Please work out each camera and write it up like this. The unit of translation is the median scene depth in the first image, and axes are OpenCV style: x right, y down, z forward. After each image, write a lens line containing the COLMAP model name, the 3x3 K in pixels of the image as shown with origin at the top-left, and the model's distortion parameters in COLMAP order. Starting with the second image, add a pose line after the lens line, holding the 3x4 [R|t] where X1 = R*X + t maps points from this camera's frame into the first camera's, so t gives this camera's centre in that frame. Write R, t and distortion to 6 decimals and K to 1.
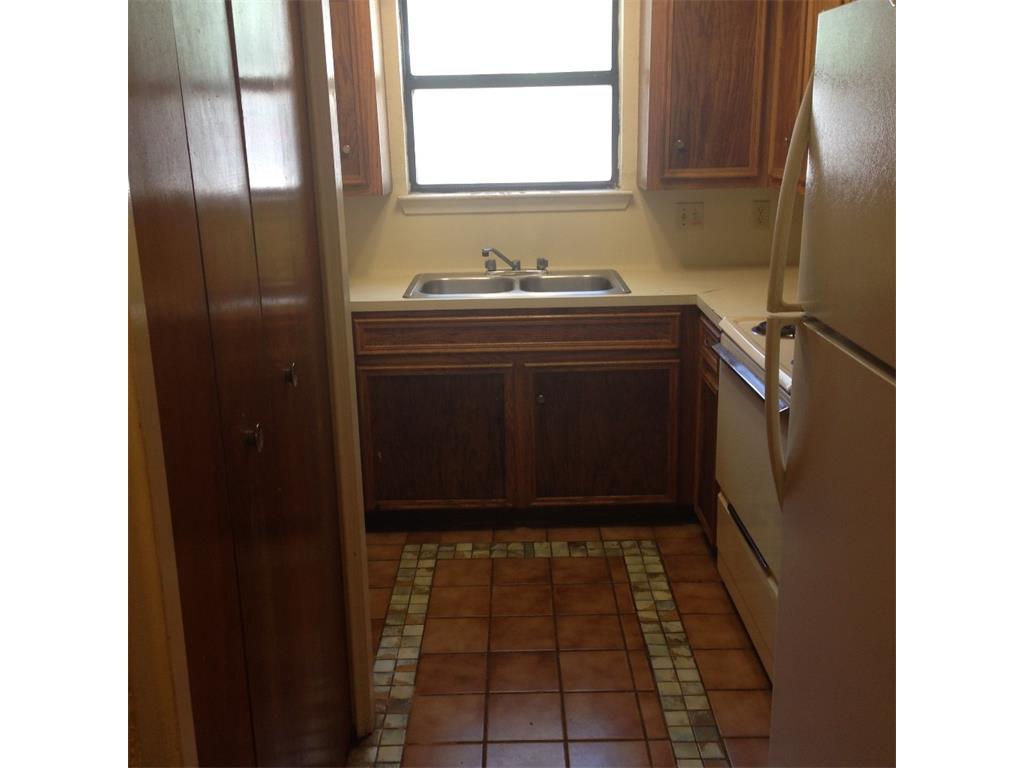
lens RADIAL K [[933.3, 0, 512.0], [0, 933.3, 384.0], [0, 0, 1]] dist [0.070579, -0.006815]
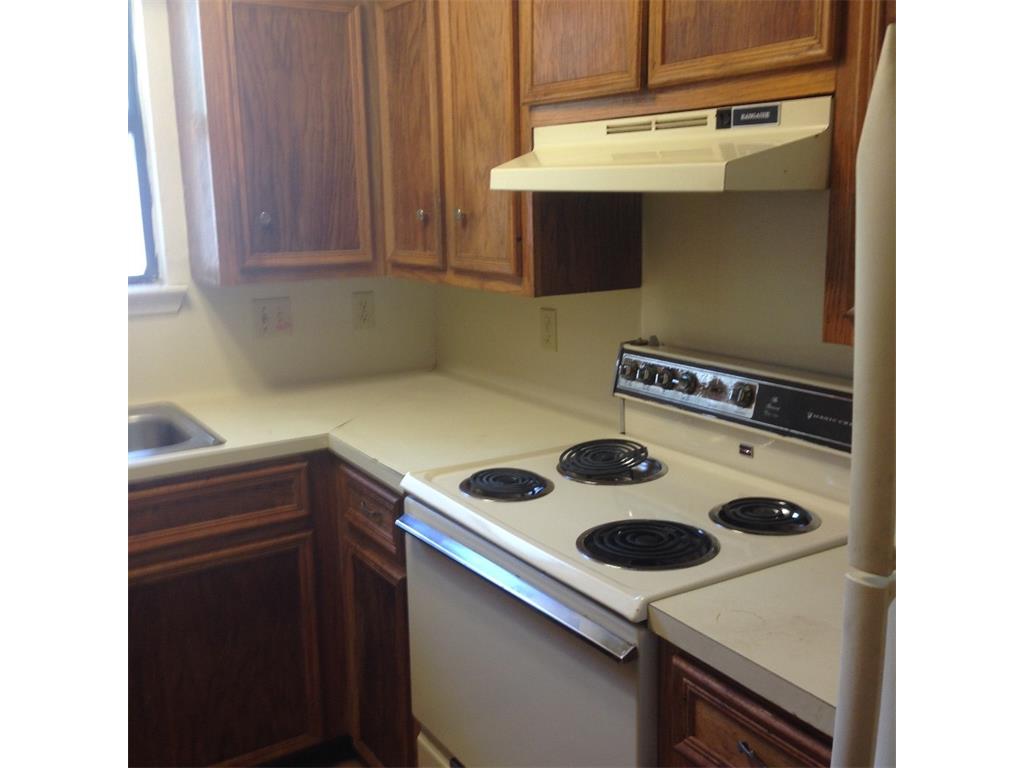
lens RADIAL K [[933.3, 0, 512.0], [0, 933.3, 384.0], [0, 0, 1]] dist [0.070579, -0.006815]
pose [[0.838397, -0.099464, 0.535908, -0.050750], [0.142203, 0.989073, -0.038897, -0.083966], [-0.526184, 0.108819, 0.843380, 0.341934]]
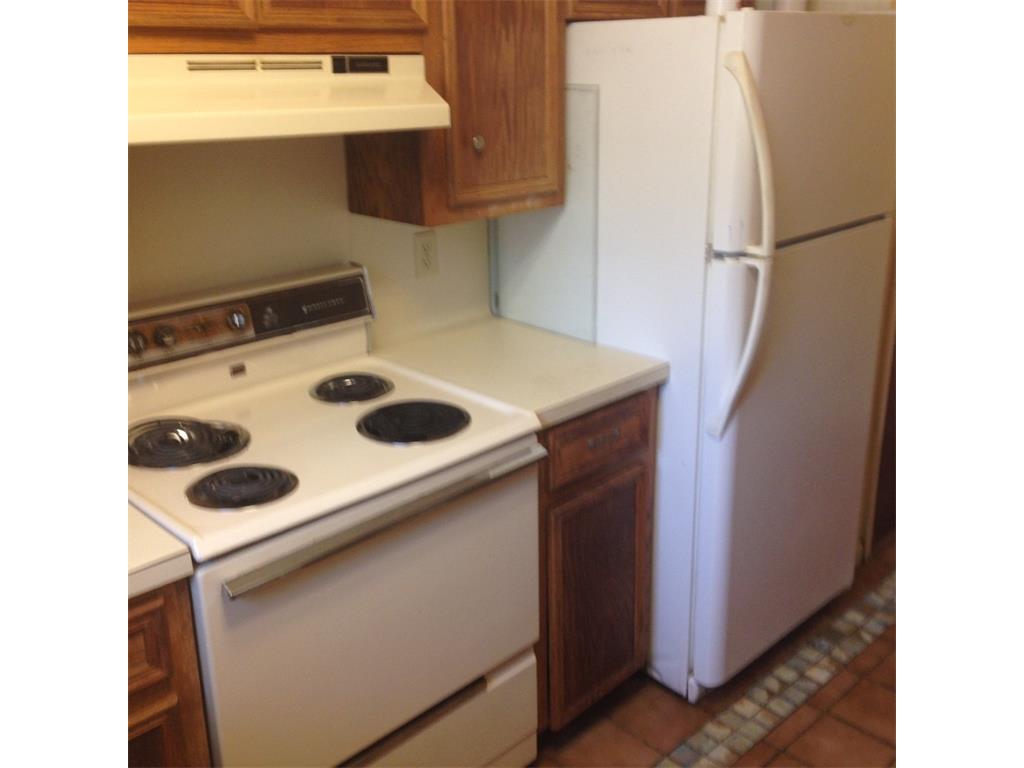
lens RADIAL K [[933.3, 0, 512.0], [0, 933.3, 384.0], [0, 0, 1]] dist [0.070579, -0.006815]
pose [[-0.697611, -0.203564, 0.686951, -0.280164], [0.224293, 0.848550, 0.479225, -0.450517], [-0.680465, 0.488390, -0.546299, 1.438717]]
